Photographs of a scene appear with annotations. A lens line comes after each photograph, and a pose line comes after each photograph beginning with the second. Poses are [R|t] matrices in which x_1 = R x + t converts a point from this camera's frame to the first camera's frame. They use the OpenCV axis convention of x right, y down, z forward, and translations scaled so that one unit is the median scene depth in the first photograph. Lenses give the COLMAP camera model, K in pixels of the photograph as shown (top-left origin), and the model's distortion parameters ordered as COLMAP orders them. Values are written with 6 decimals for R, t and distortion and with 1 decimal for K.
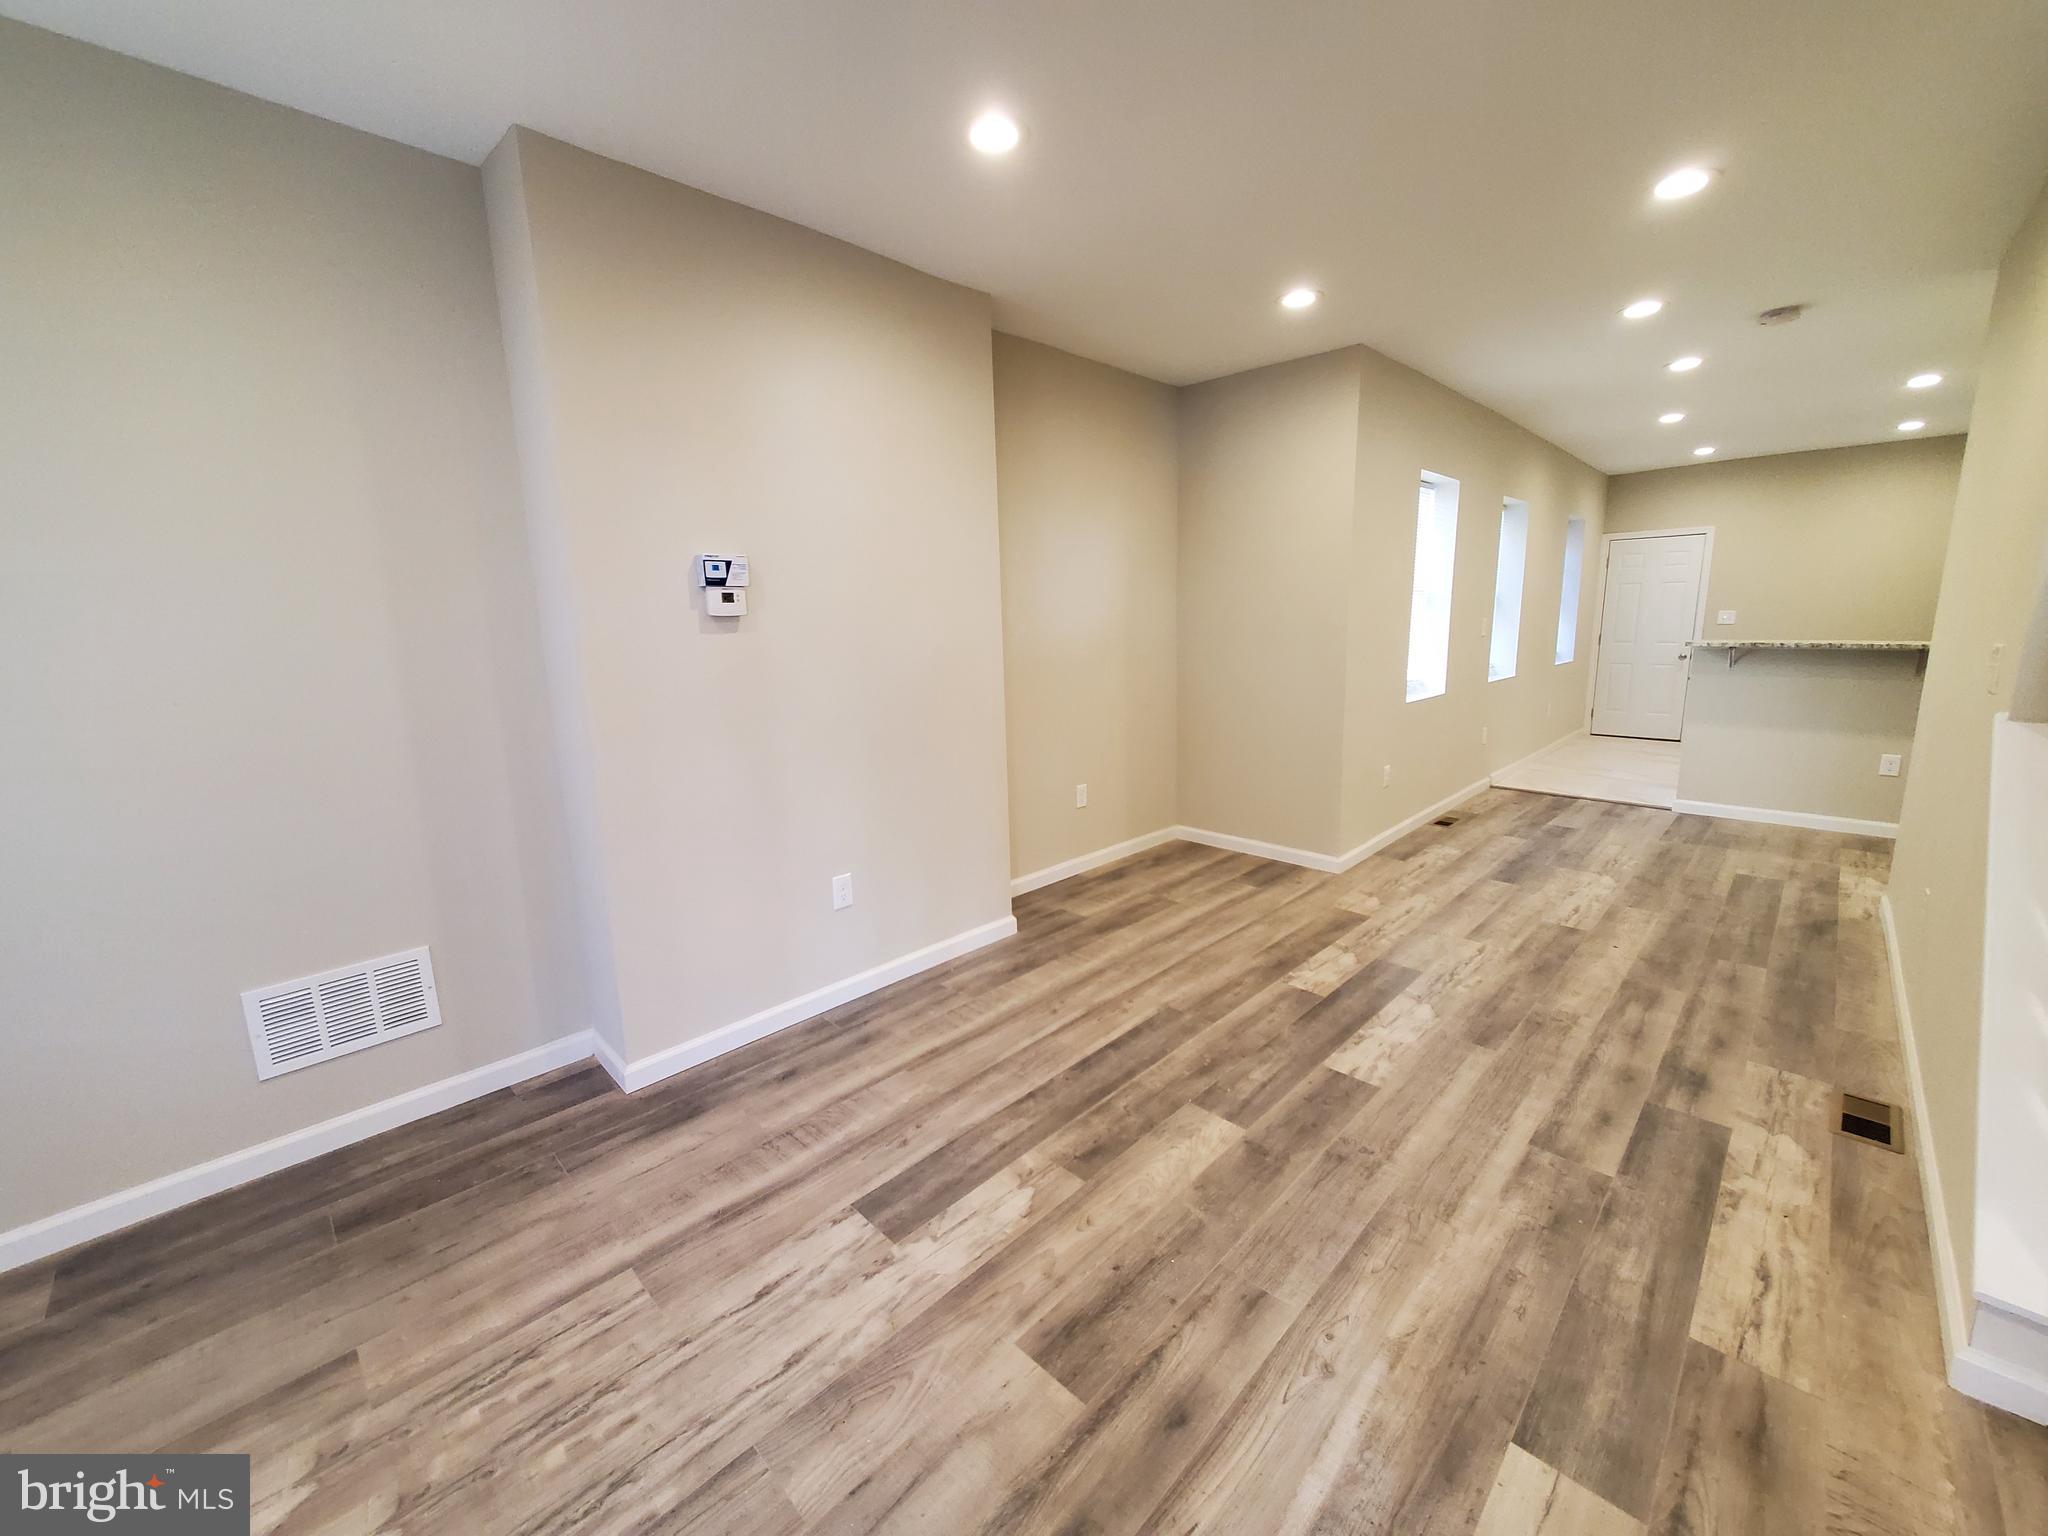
lens RADIAL K [[806.0, 0, 1027.7], [0, 806.0, 764.5], [0, 0, 1]] dist [0.001101, 0.000325]
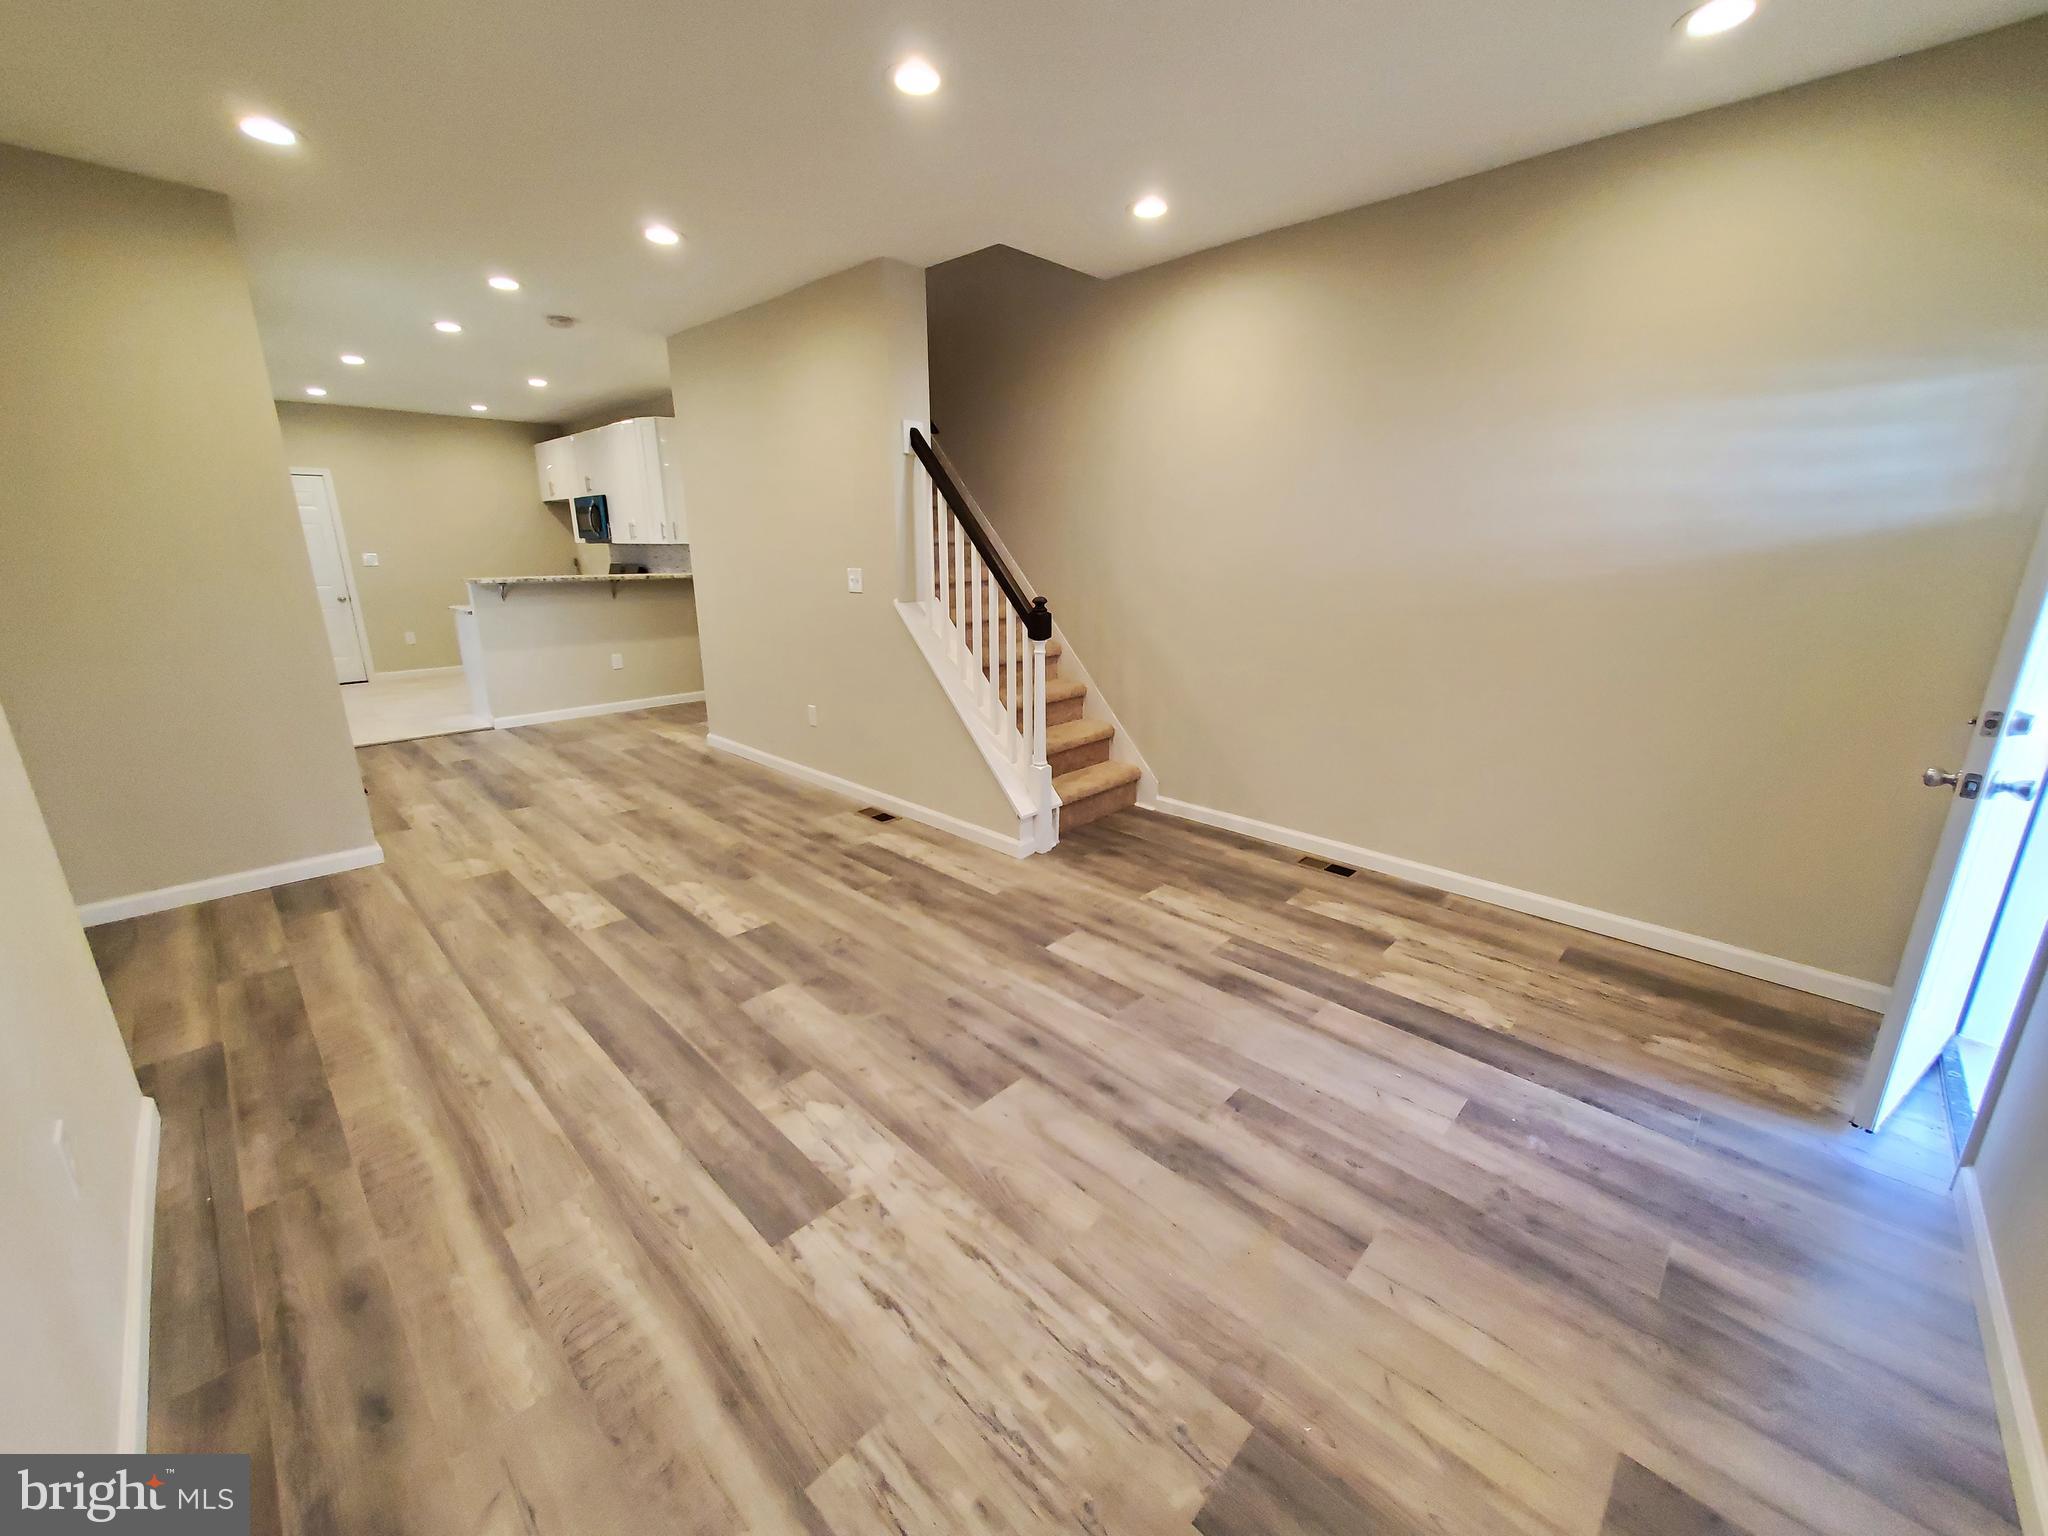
lens RADIAL K [[806.0, 0, 1026.2], [0, 806.0, 764.0], [0, 0, 1]] dist [0.001101, 0.000325]
pose [[-0.005441, -0.248608, 0.968589, -0.744839], [0.186942, 0.951274, 0.245213, -0.081296], [-0.982356, 0.182404, 0.041300, 0.490403]]
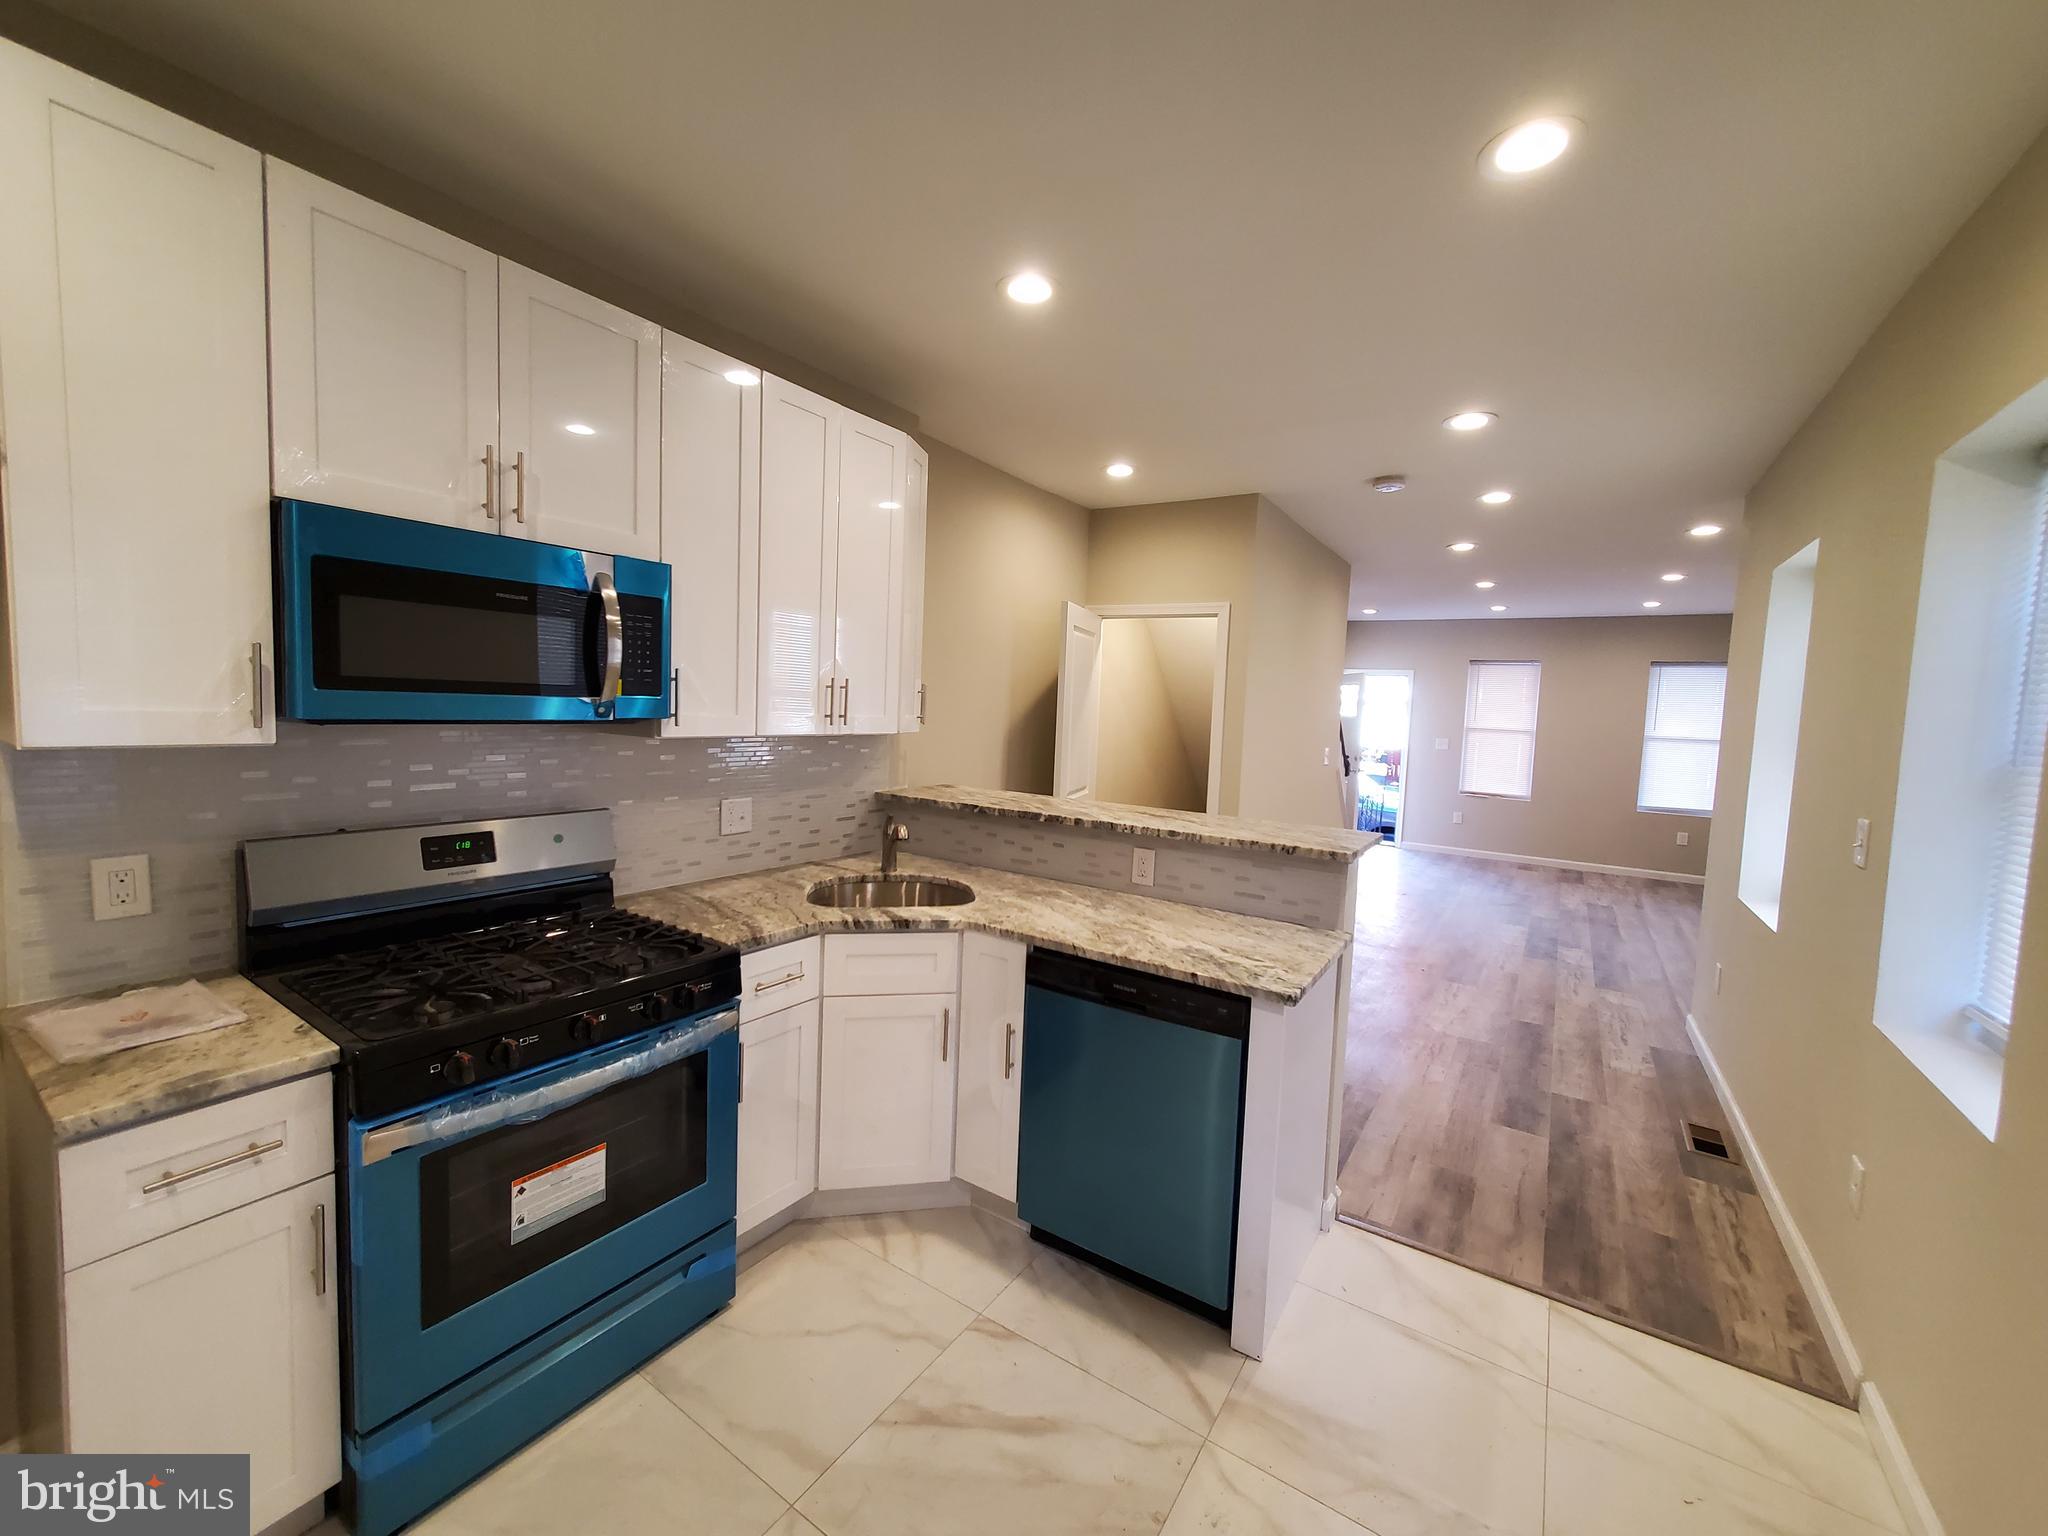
lens RADIAL K [[806.0, 0, 1025.0], [0, 806.0, 764.9], [0, 0, 1]] dist [0.001101, 0.000325]
pose [[-0.982069, -0.003892, -0.188480, 2.372977], [-0.052650, 0.965668, 0.254389, -0.652739], [0.181019, 0.259751, -0.948557, 2.987528]]
